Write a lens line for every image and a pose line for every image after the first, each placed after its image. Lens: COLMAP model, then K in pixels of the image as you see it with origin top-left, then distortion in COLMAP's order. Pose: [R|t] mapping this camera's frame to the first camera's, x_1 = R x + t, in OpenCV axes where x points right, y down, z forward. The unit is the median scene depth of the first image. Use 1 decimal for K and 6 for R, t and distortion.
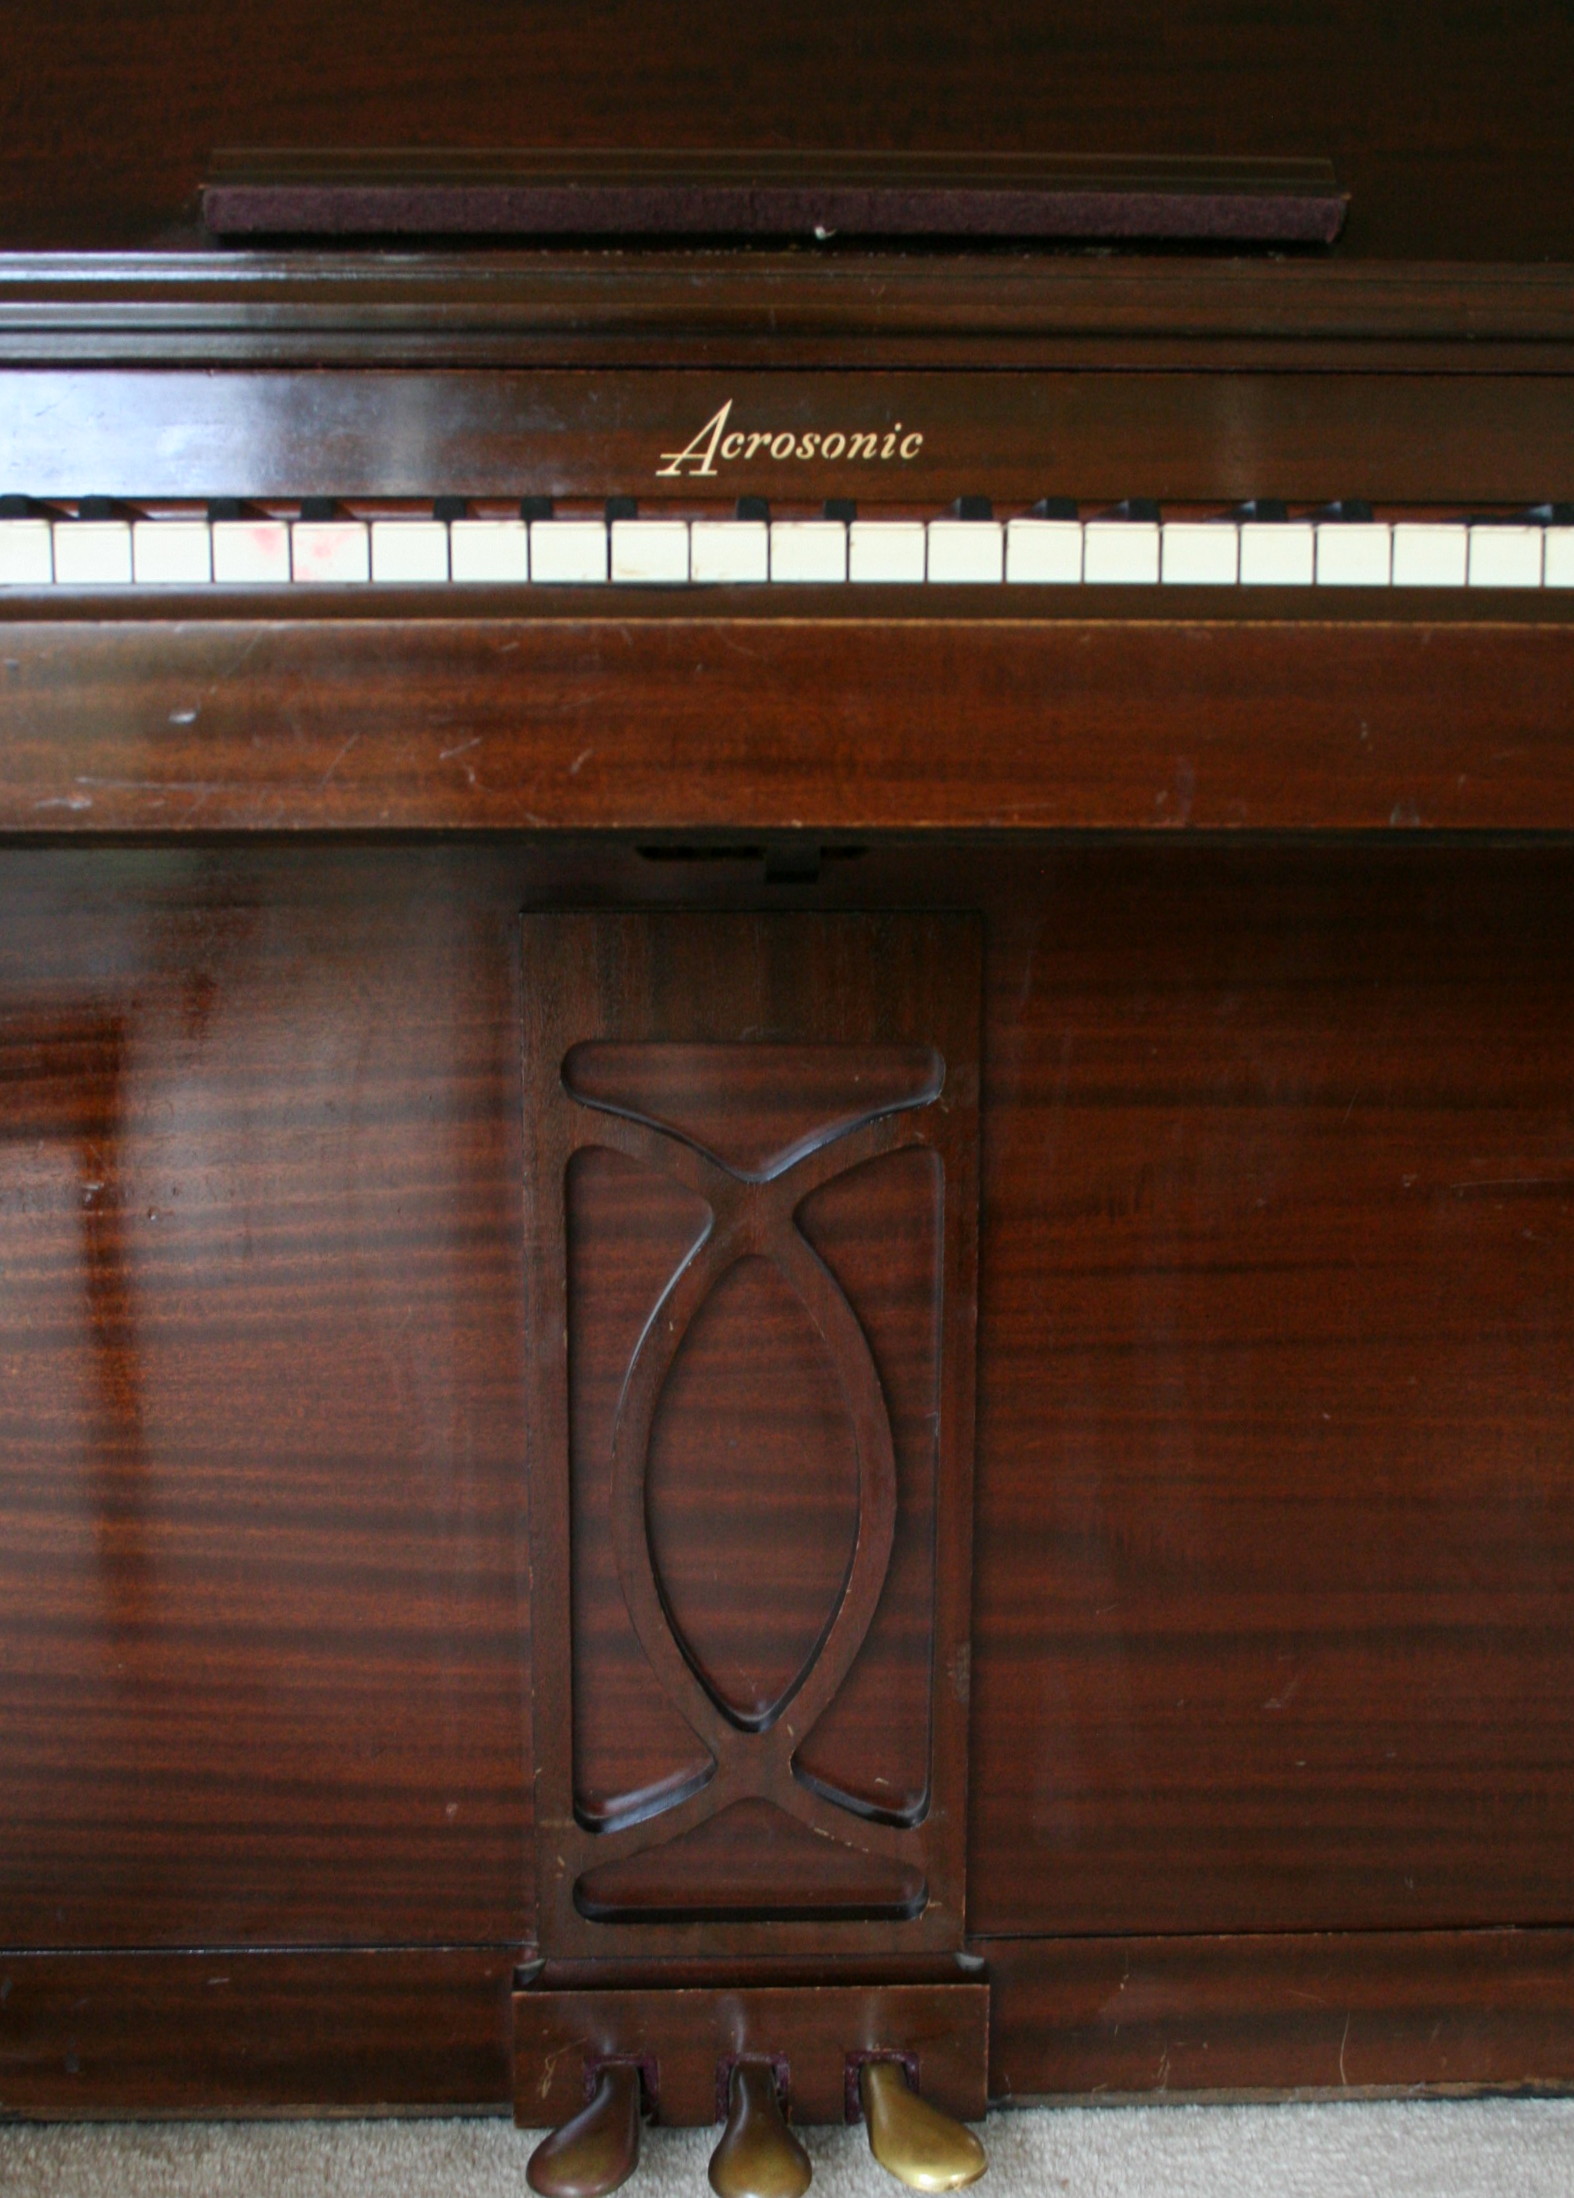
lens RADIAL K [[2815.6, 0, 769.0], [0, 2815.6, 1178.4], [0, 0, 1]] dist [-0.067225, 0.000000]
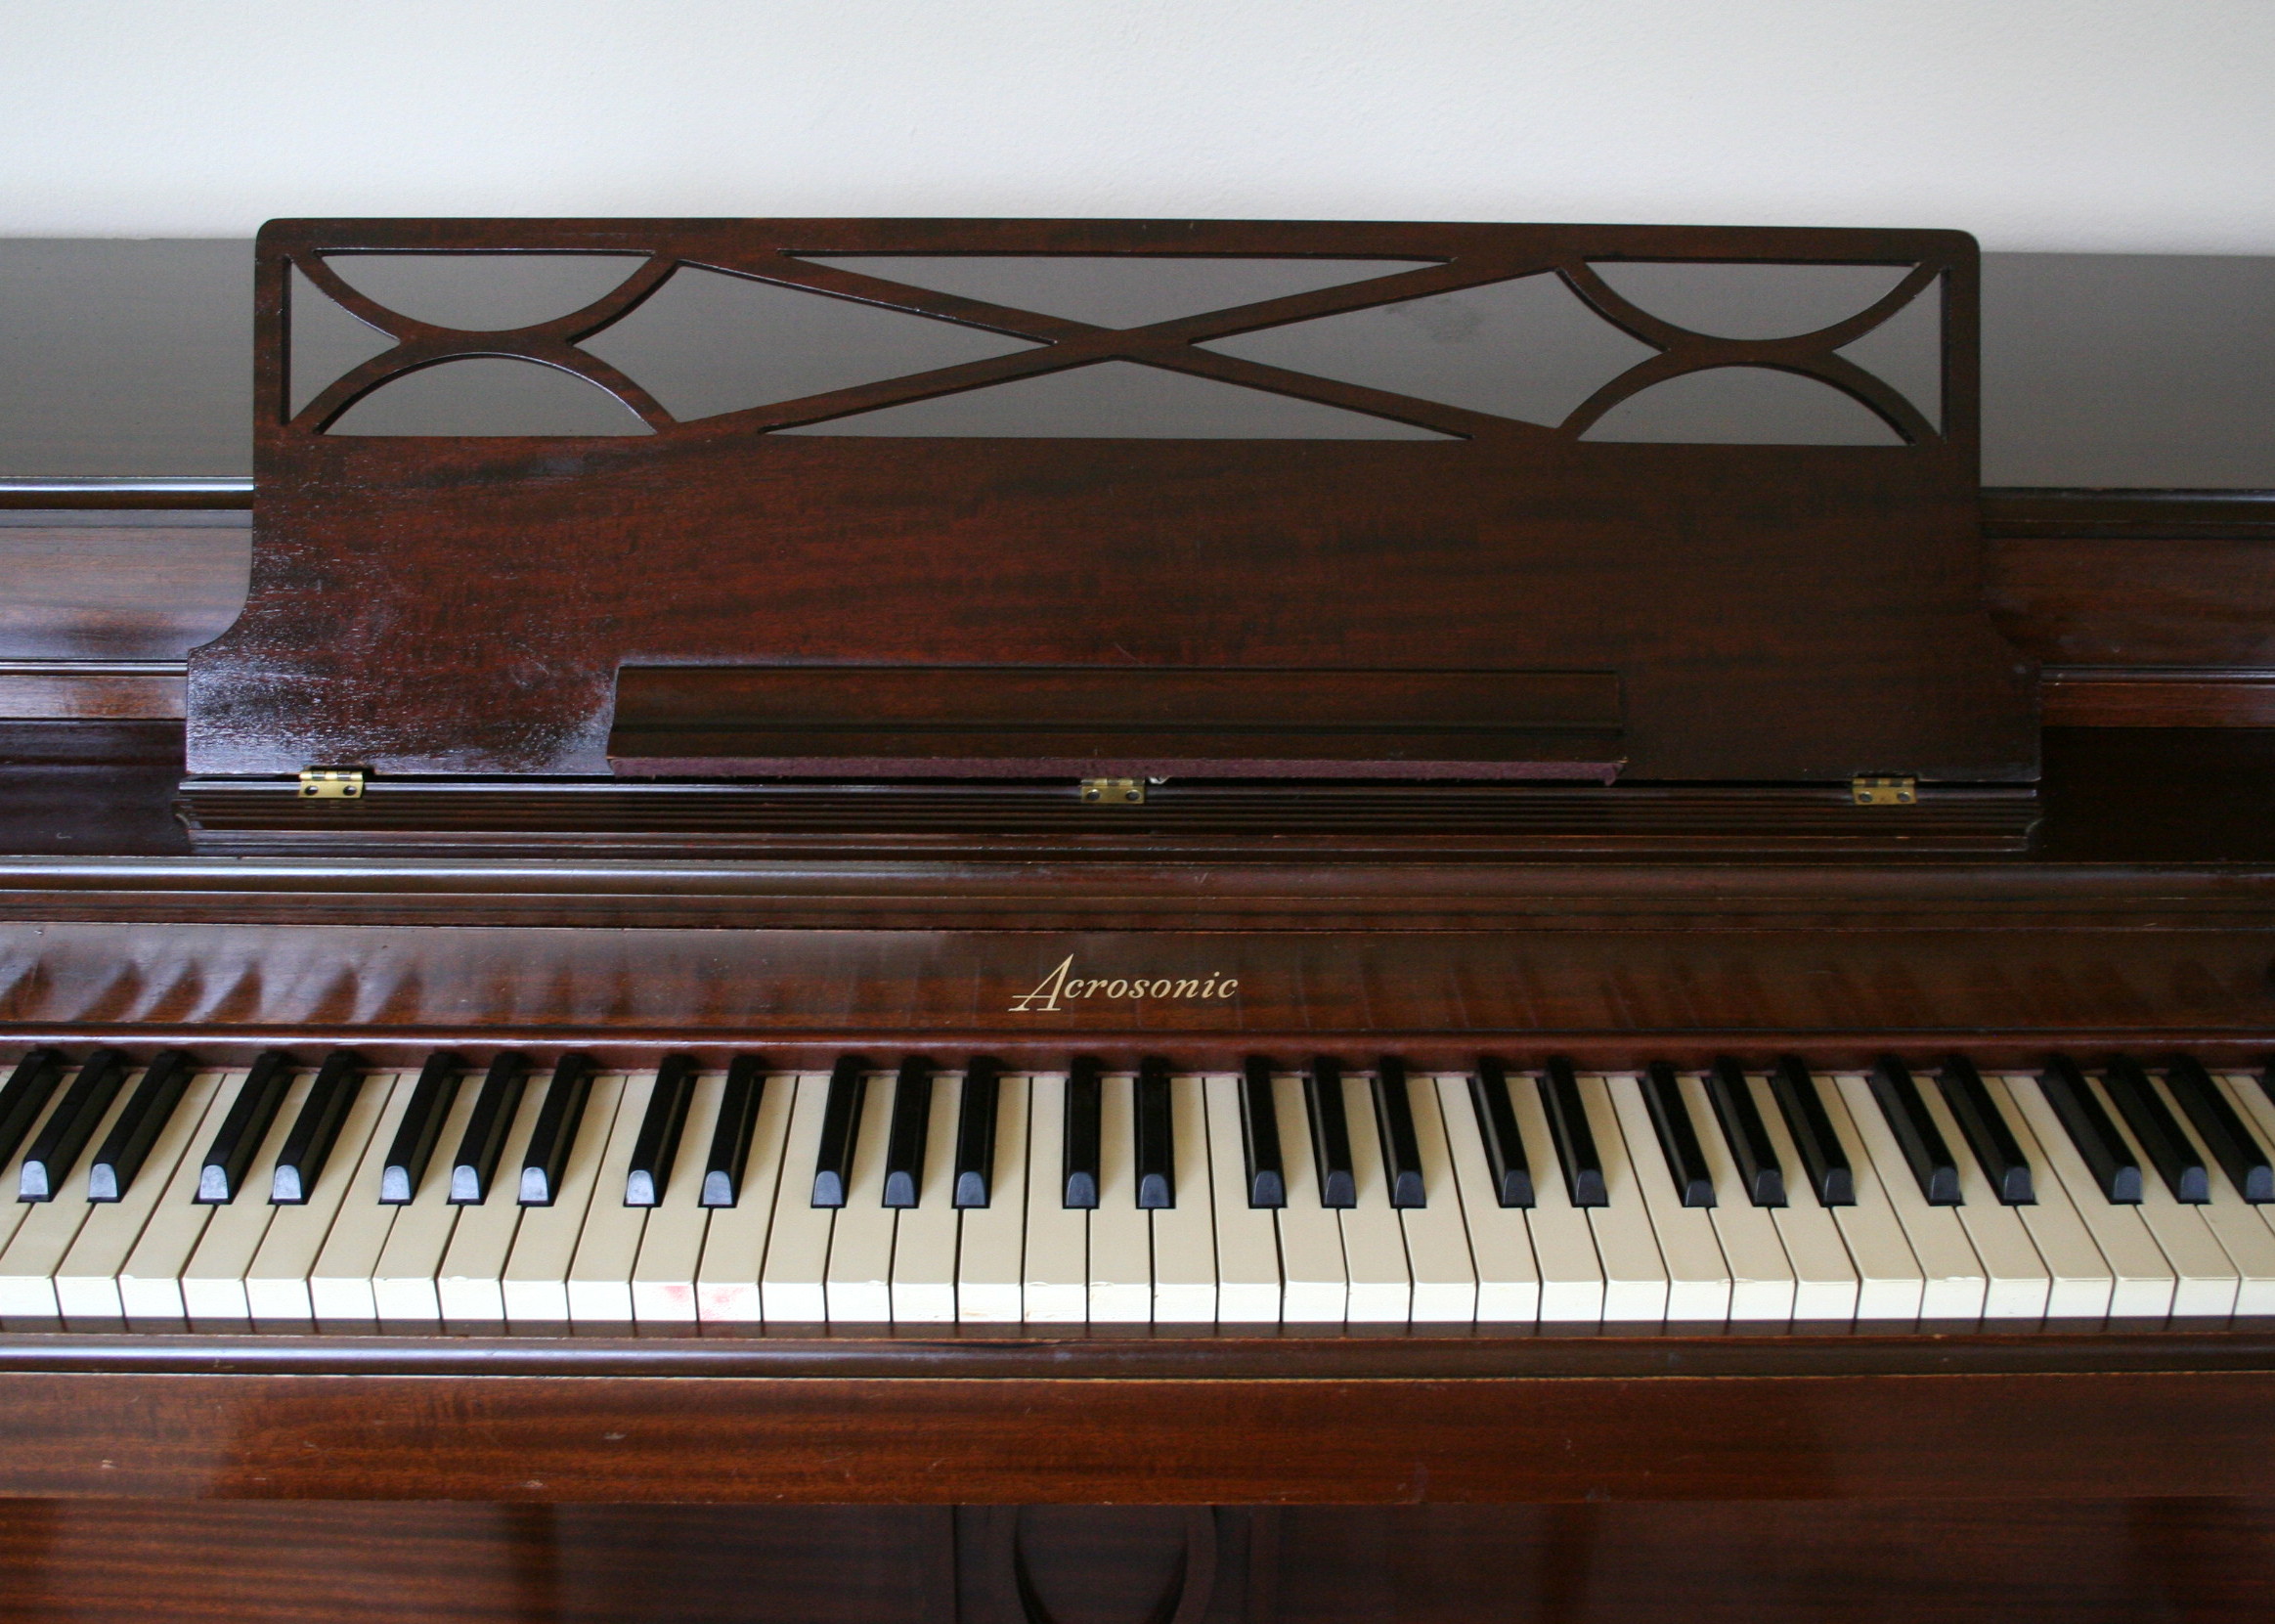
lens RADIAL K [[2693.5, 0, 1138.8], [0, 2693.5, 810.3], [0, 0, 1]] dist [-0.072569, 0.000000]
pose [[0.999513, 0.021019, -0.023082, 0.038121], [-0.013729, 0.959996, 0.279678, -0.644599], [0.028037, -0.279225, 0.959816, -0.049767]]
